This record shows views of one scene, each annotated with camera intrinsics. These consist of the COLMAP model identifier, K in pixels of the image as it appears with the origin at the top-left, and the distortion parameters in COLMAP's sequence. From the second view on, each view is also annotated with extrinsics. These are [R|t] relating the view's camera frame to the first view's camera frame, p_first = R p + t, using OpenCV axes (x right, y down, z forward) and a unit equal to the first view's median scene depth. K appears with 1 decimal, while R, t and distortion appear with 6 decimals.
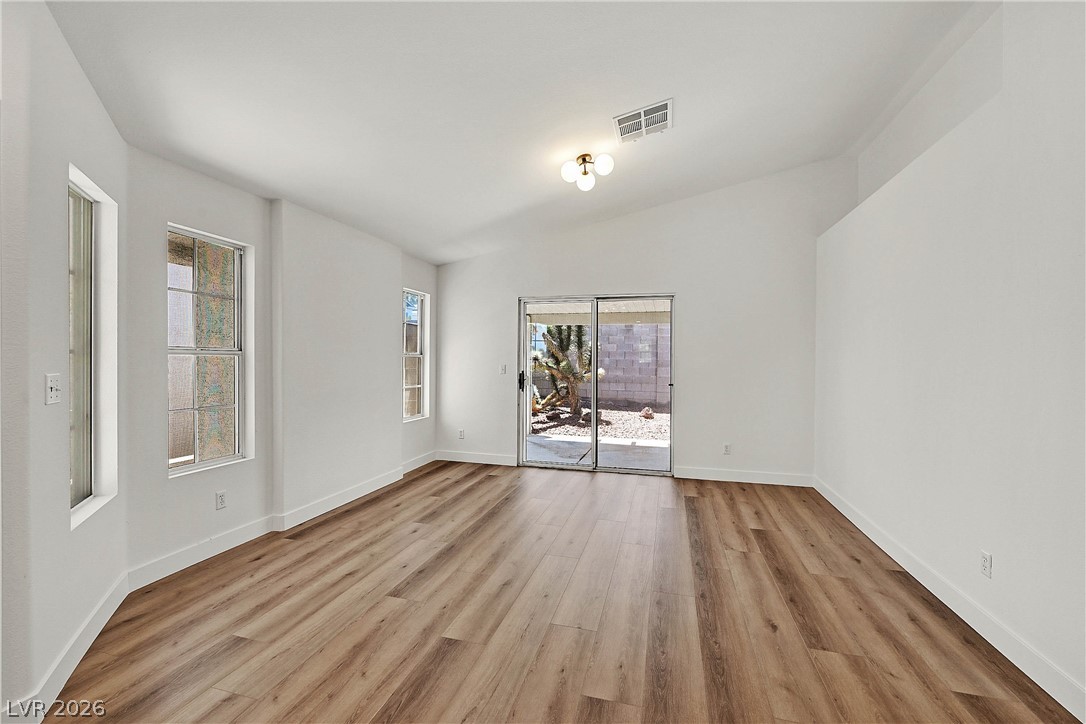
lens RADIAL K [[453.5, 0, 543.0], [0, 453.5, 362.0], [0, 0, 1]] dist [-0.001748, 0.000042]
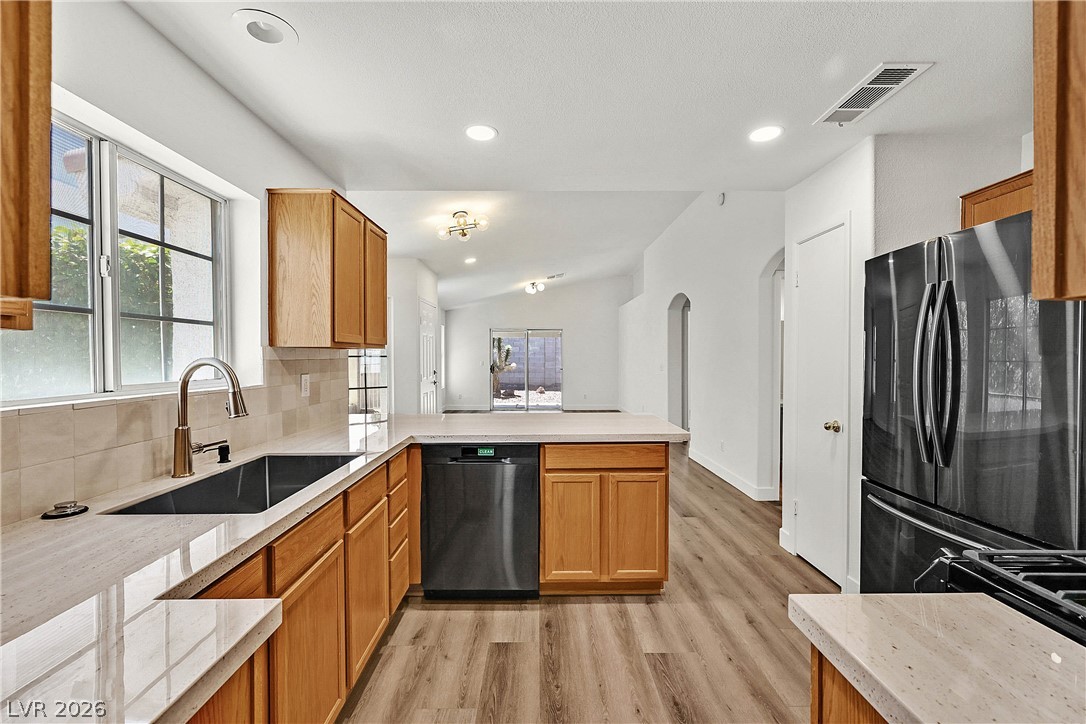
lens RADIAL K [[453.5, 0, 543.0], [0, 453.5, 362.0], [0, 0, 1]] dist [-0.001748, 0.000042]
pose [[0.960679, -0.011467, 0.277426, -0.392011], [0.009612, 0.999921, 0.008044, -0.003483], [-0.277497, -0.005061, 0.960713, -1.037863]]
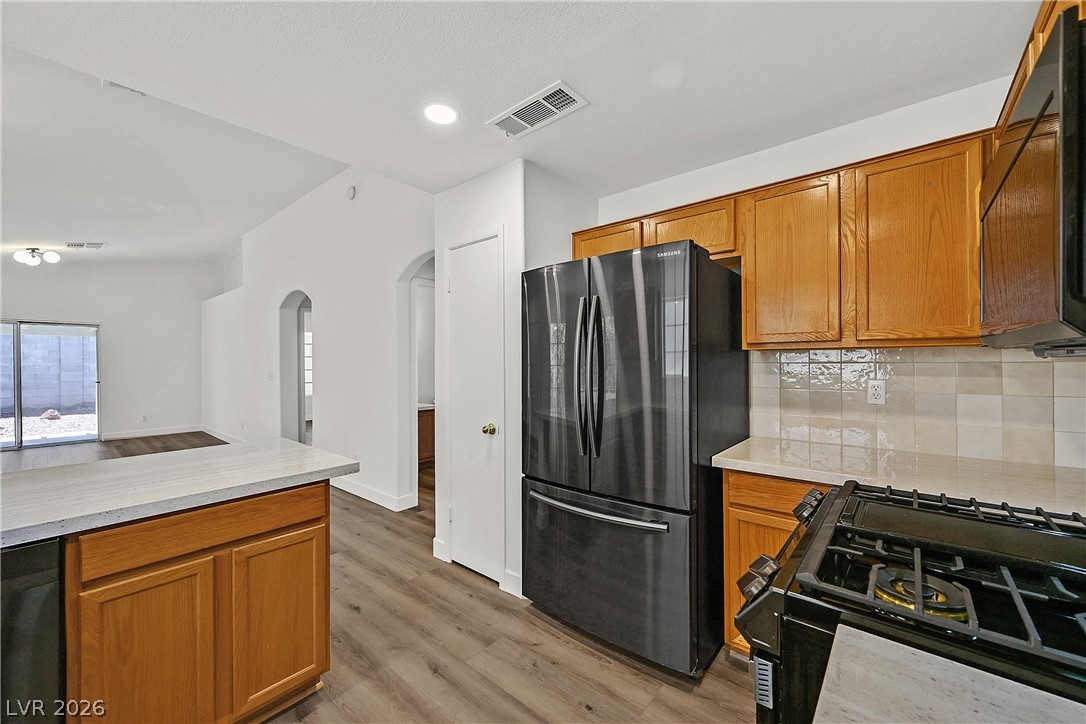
lens RADIAL K [[425.1, 0, 543.0], [0, 425.1, 362.0], [0, 0, 1]] dist [0.000926, 0.000177]
pose [[0.421168, -0.010891, 0.906917, -0.362663], [0.014624, 0.999879, 0.005217, -0.003853], [-0.906865, 0.011065, 0.421277, -0.914518]]
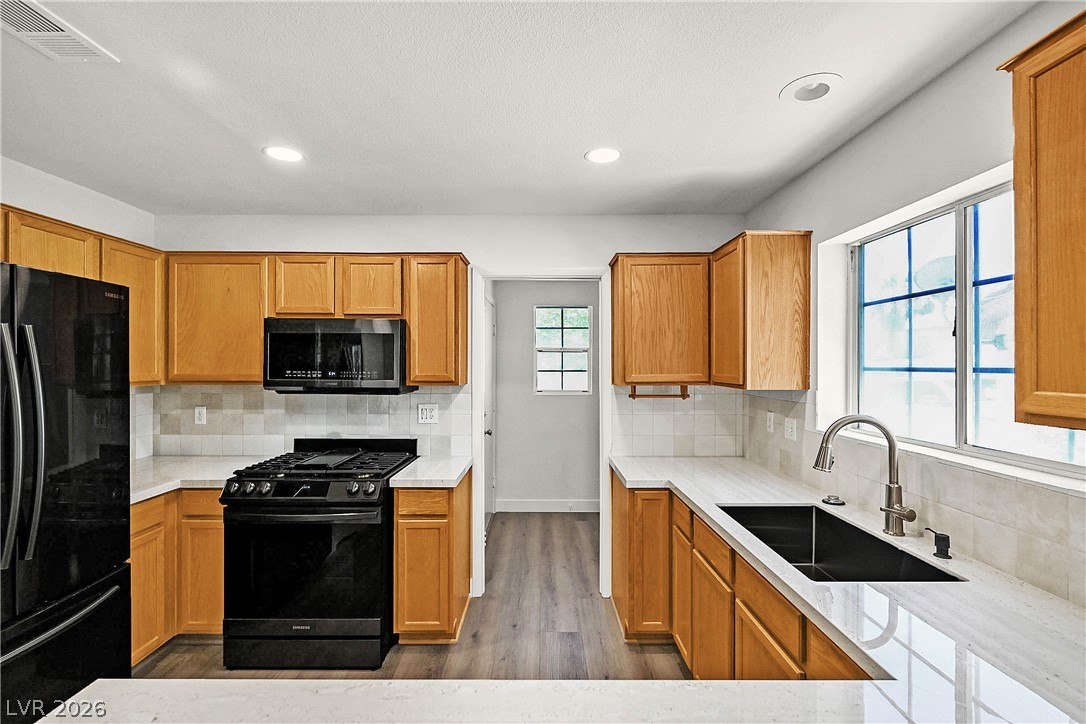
lens RADIAL K [[494.9, 0, 543.0], [0, 494.9, 362.0], [0, 0, 1]] dist [-0.001903, 0.000234]
pose [[-0.962752, -0.008524, -0.270252, -0.230647], [-0.008647, 0.999962, -0.000736, -0.037716], [0.270248, 0.001628, -0.962789, -0.456296]]
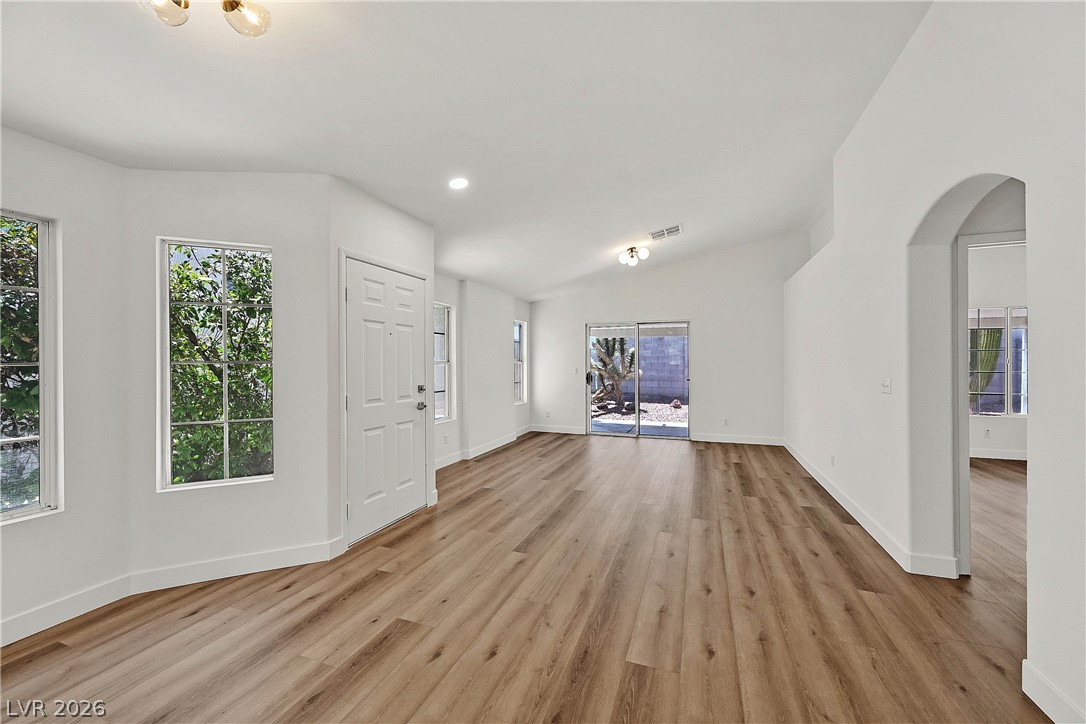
lens RADIAL K [[425.1, 0, 543.0], [0, 425.1, 362.0], [0, 0, 1]] dist [0.000926, 0.000177]
pose [[0.996168, -0.011063, -0.086753, -0.073073], [0.010579, 0.999926, -0.006037, -0.005870], [0.086813, 0.005096, 0.996212, -0.428303]]
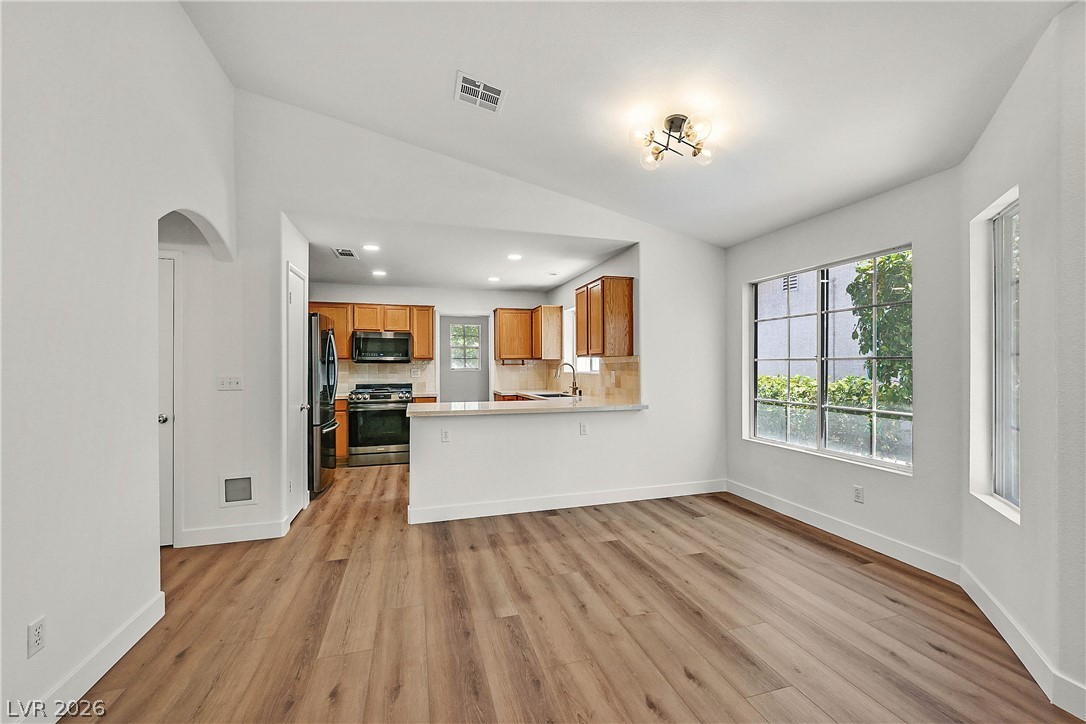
lens RADIAL K [[446.9, 0, 543.0], [0, 446.9, 362.0], [0, 0, 1]] dist [-0.002186, -0.000065]
pose [[-0.850848, -0.007677, -0.525356, 0.082323], [-0.004883, 0.999966, -0.006705, -0.000159], [0.525390, -0.003139, -0.850856, 0.155624]]
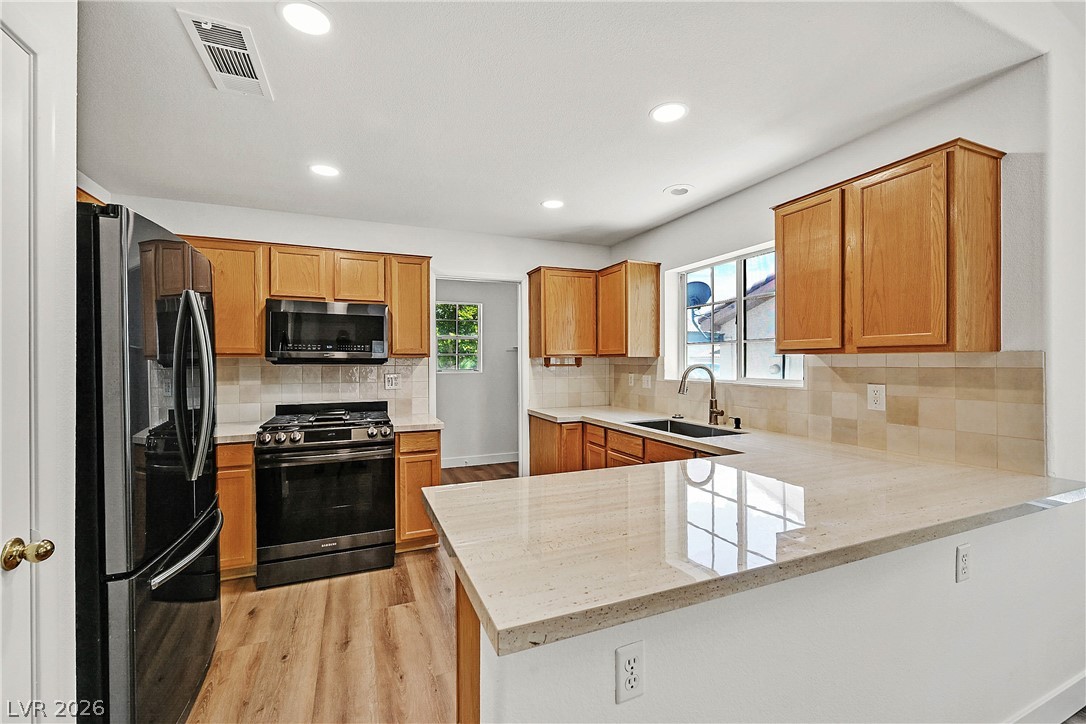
lens RADIAL K [[446.9, 0, 543.0], [0, 446.9, 362.0], [0, 0, 1]] dist [-0.002186, -0.000065]
pose [[-0.784062, -0.002141, -0.620679, -0.022502], [-0.005487, 0.999979, 0.003482, -0.008939], [0.620658, 0.006136, -0.784057, -0.395924]]
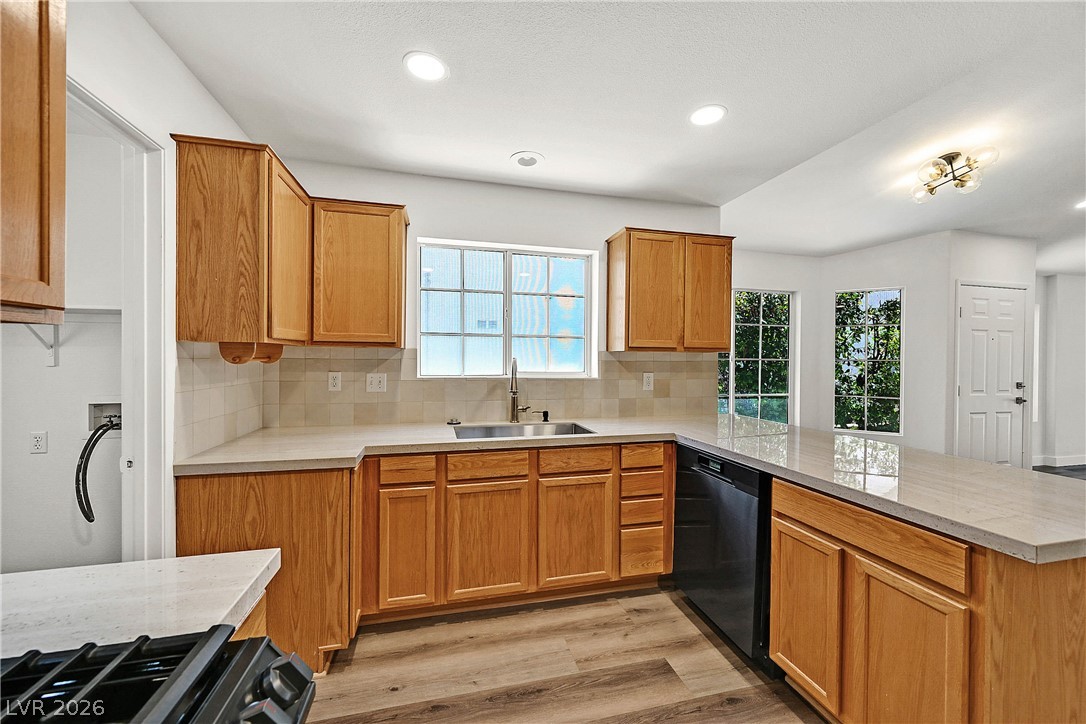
lens RADIAL K [[425.1, 0, 543.0], [0, 425.1, 362.0], [0, 0, 1]] dist [0.000926, 0.000177]
pose [[0.495439, 0.006422, -0.868619, -0.083720], [-0.012025, 0.999928, 0.000535, -0.001892], [0.868560, 0.010180, 0.495480, -0.916853]]
